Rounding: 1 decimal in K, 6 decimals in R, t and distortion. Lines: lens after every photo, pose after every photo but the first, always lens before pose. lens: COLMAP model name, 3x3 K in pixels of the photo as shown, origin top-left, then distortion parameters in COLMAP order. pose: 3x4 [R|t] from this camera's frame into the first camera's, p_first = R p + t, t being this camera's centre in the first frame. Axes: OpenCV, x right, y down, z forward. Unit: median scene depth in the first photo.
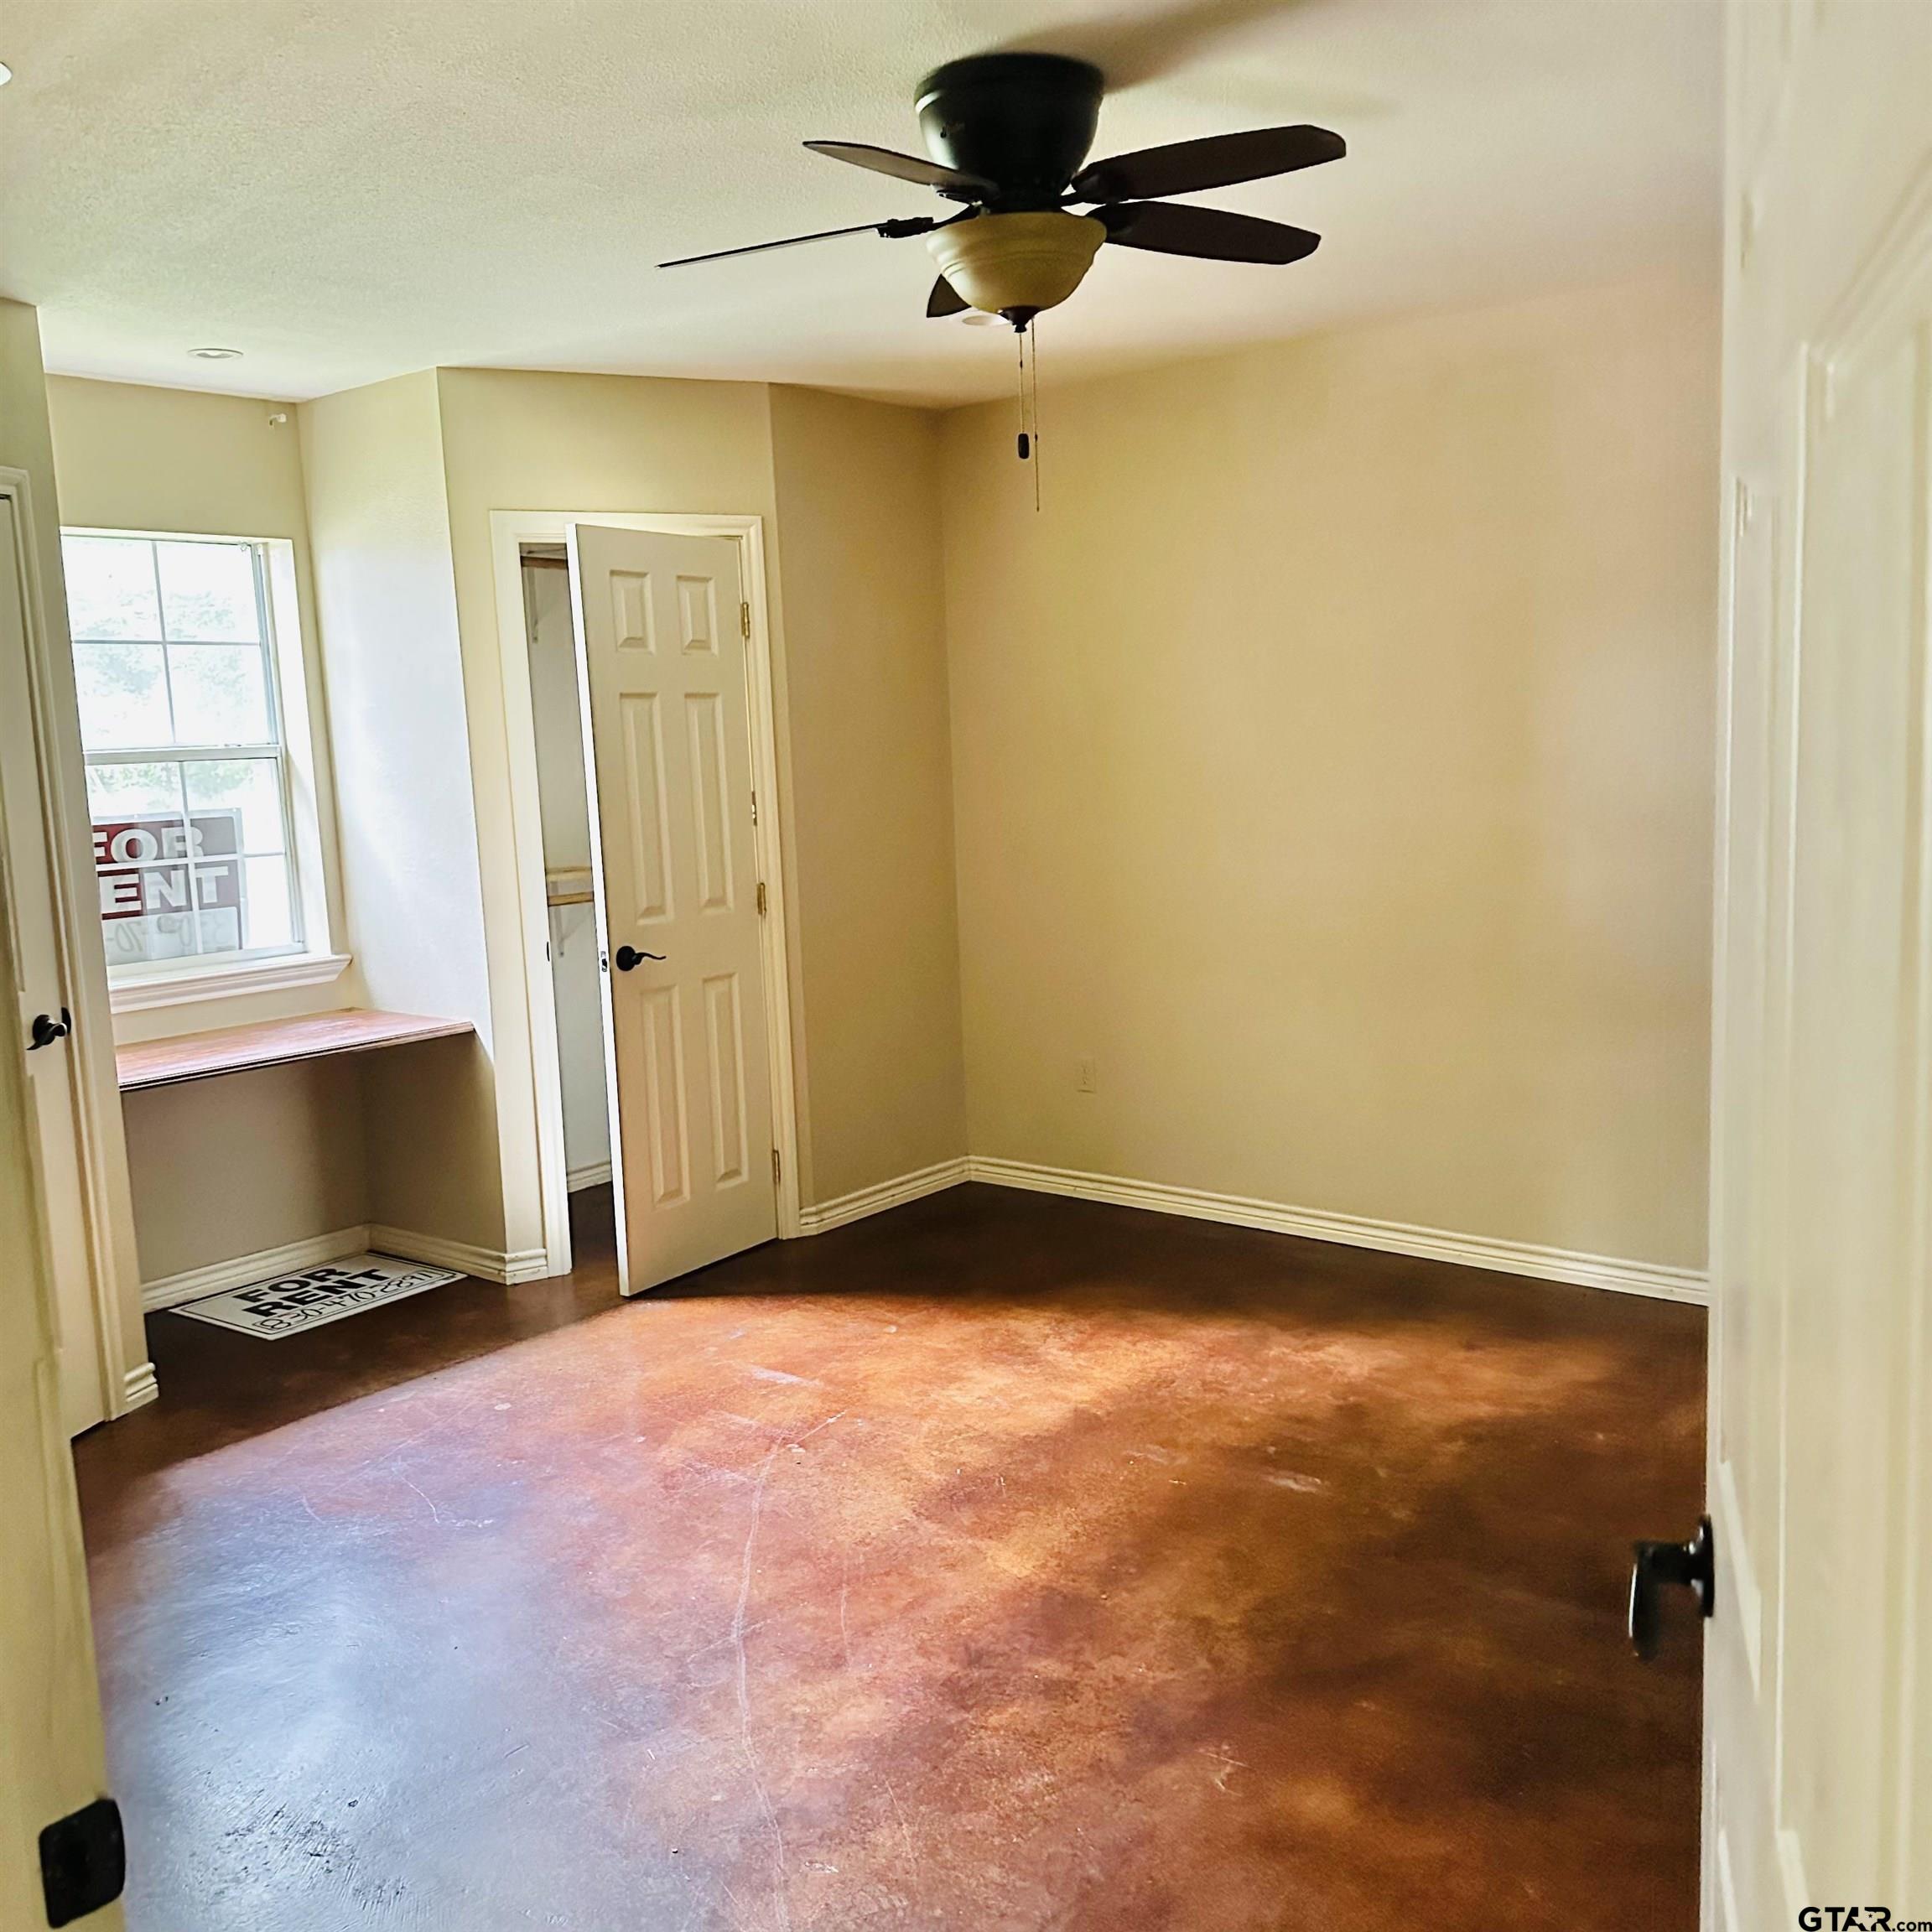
lens RADIAL K [[1824.0, 0, 968.0], [0, 1824.0, 974.9], [0, 0, 1]] dist [0.152892, -0.254905]
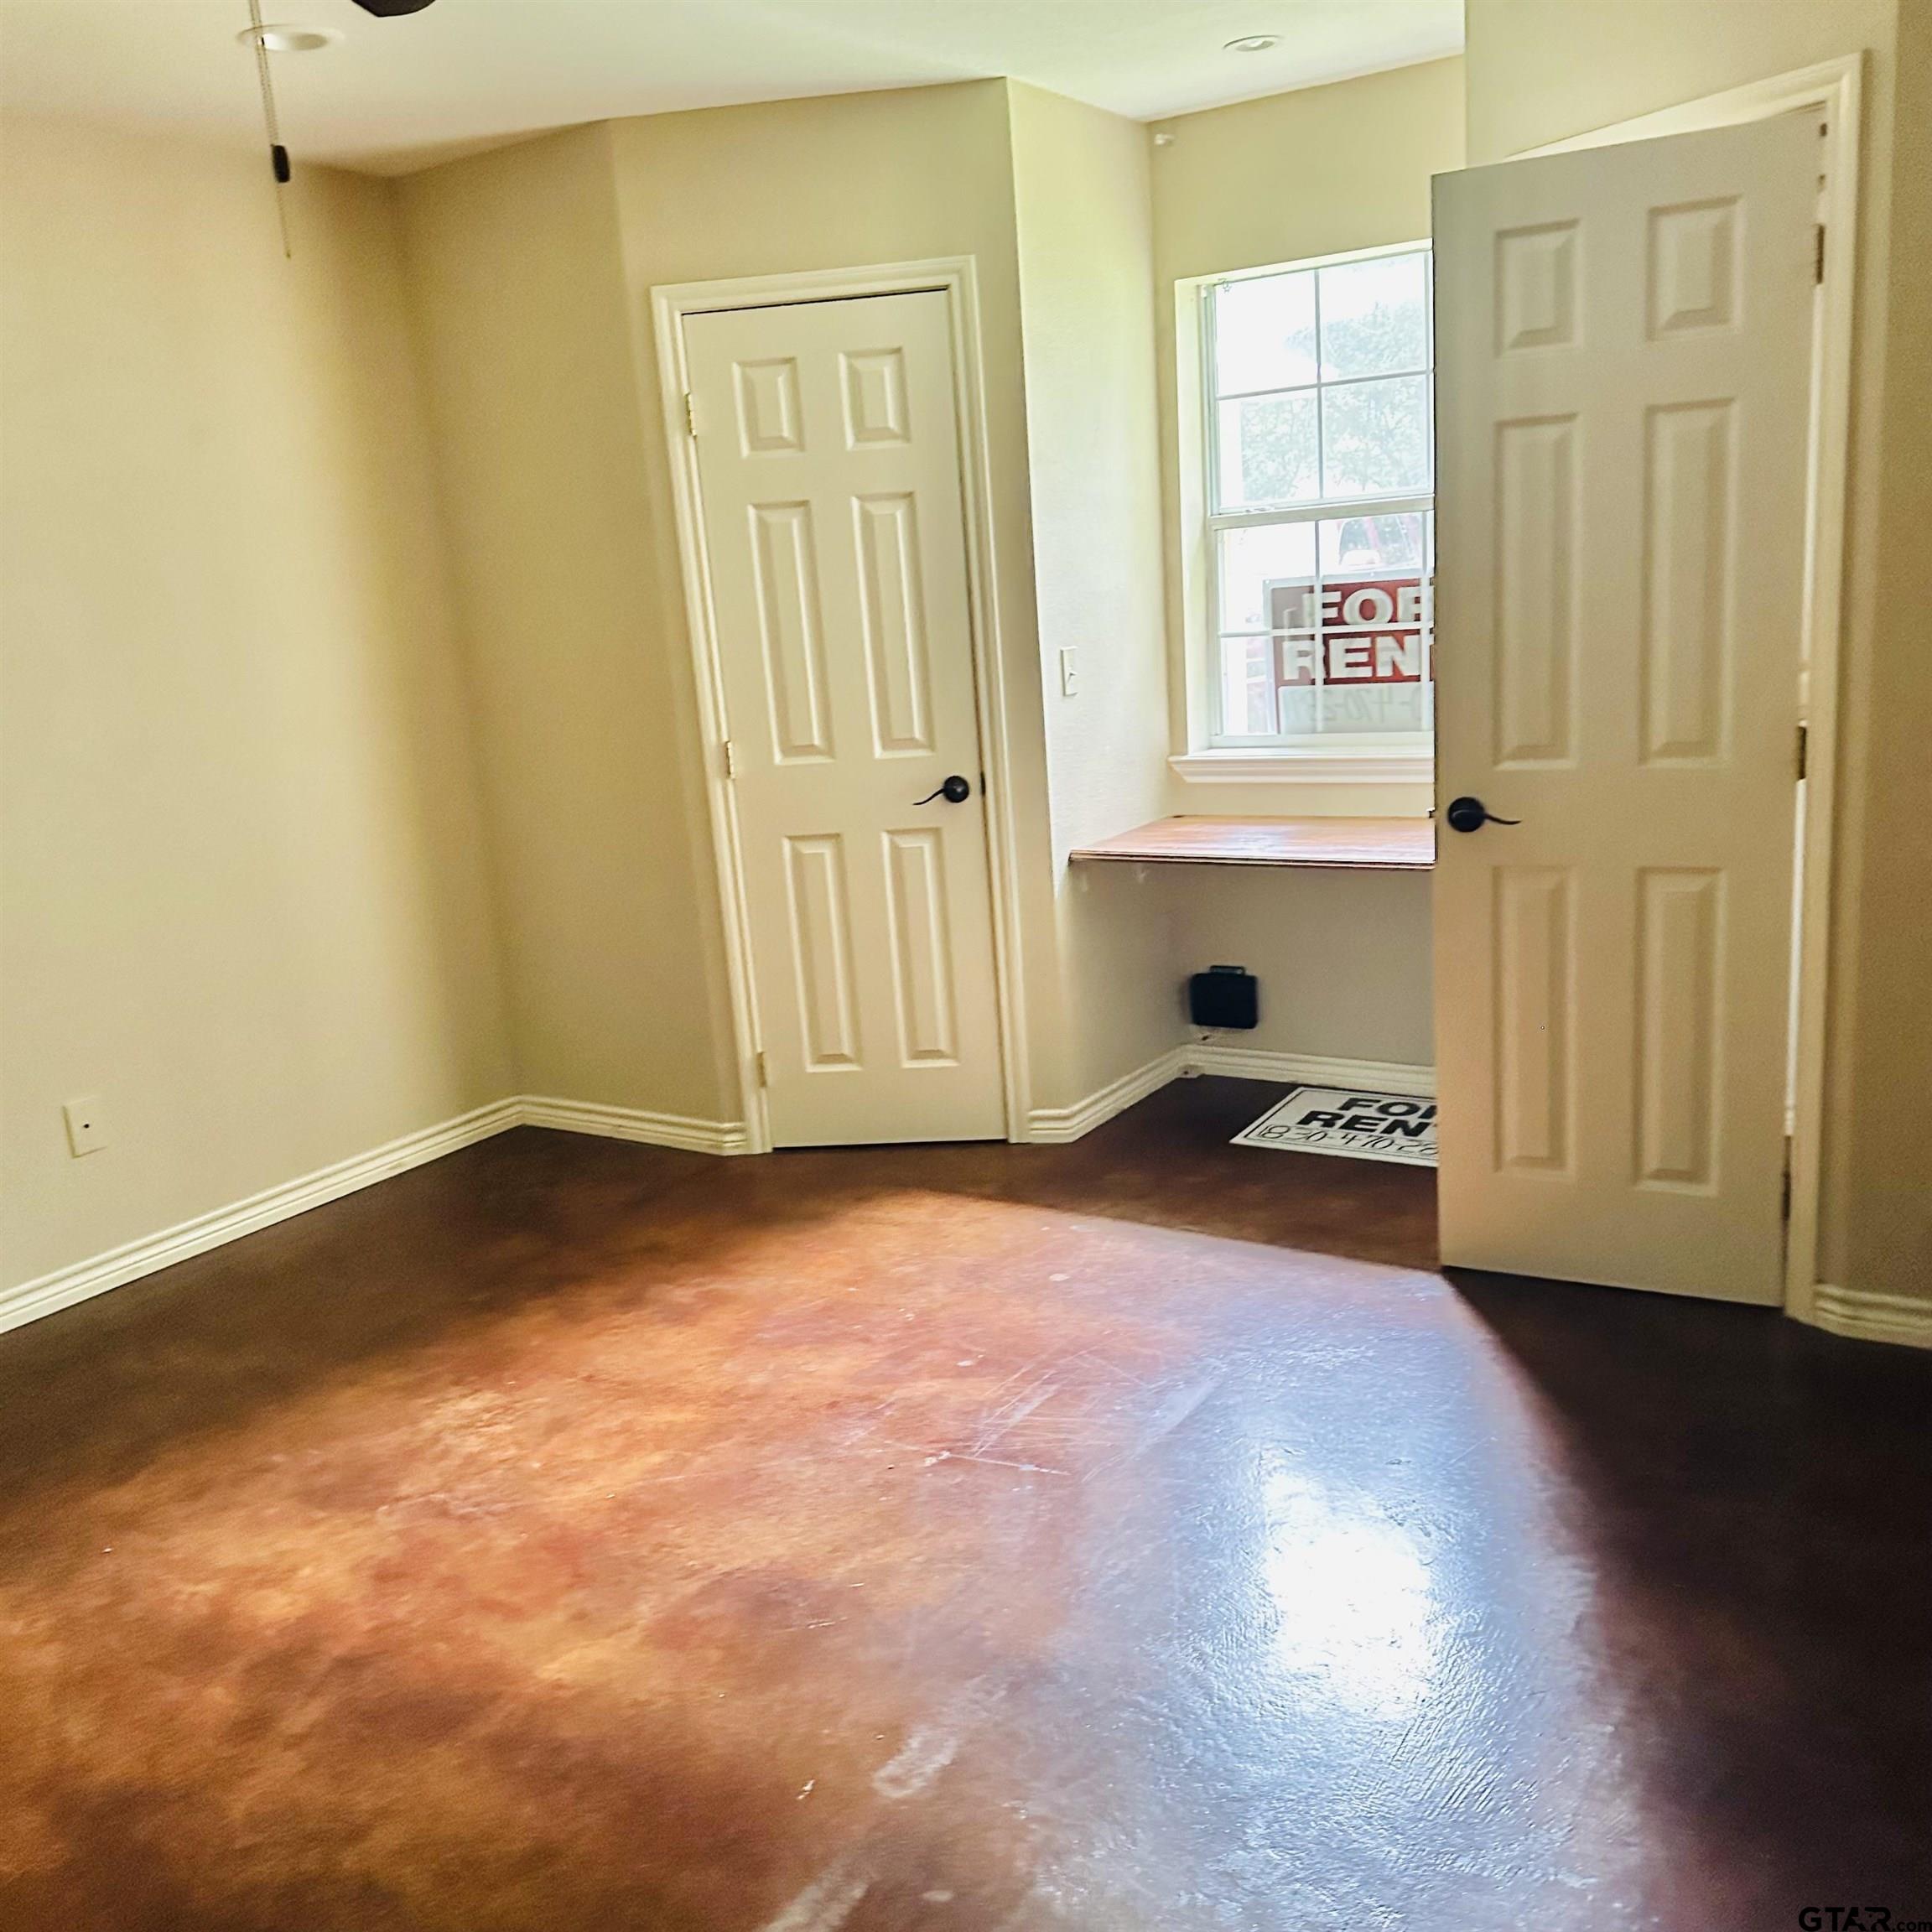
lens RADIAL K [[1824.0, 0, 968.0], [0, 1824.0, 974.9], [0, 0, 1]] dist [0.152892, -0.254905]
pose [[0.085713, 0.255273, -0.963062, 0.484242], [-0.063171, 0.966067, 0.250447, -0.112072], [0.994315, 0.039371, 0.098931, 0.727823]]
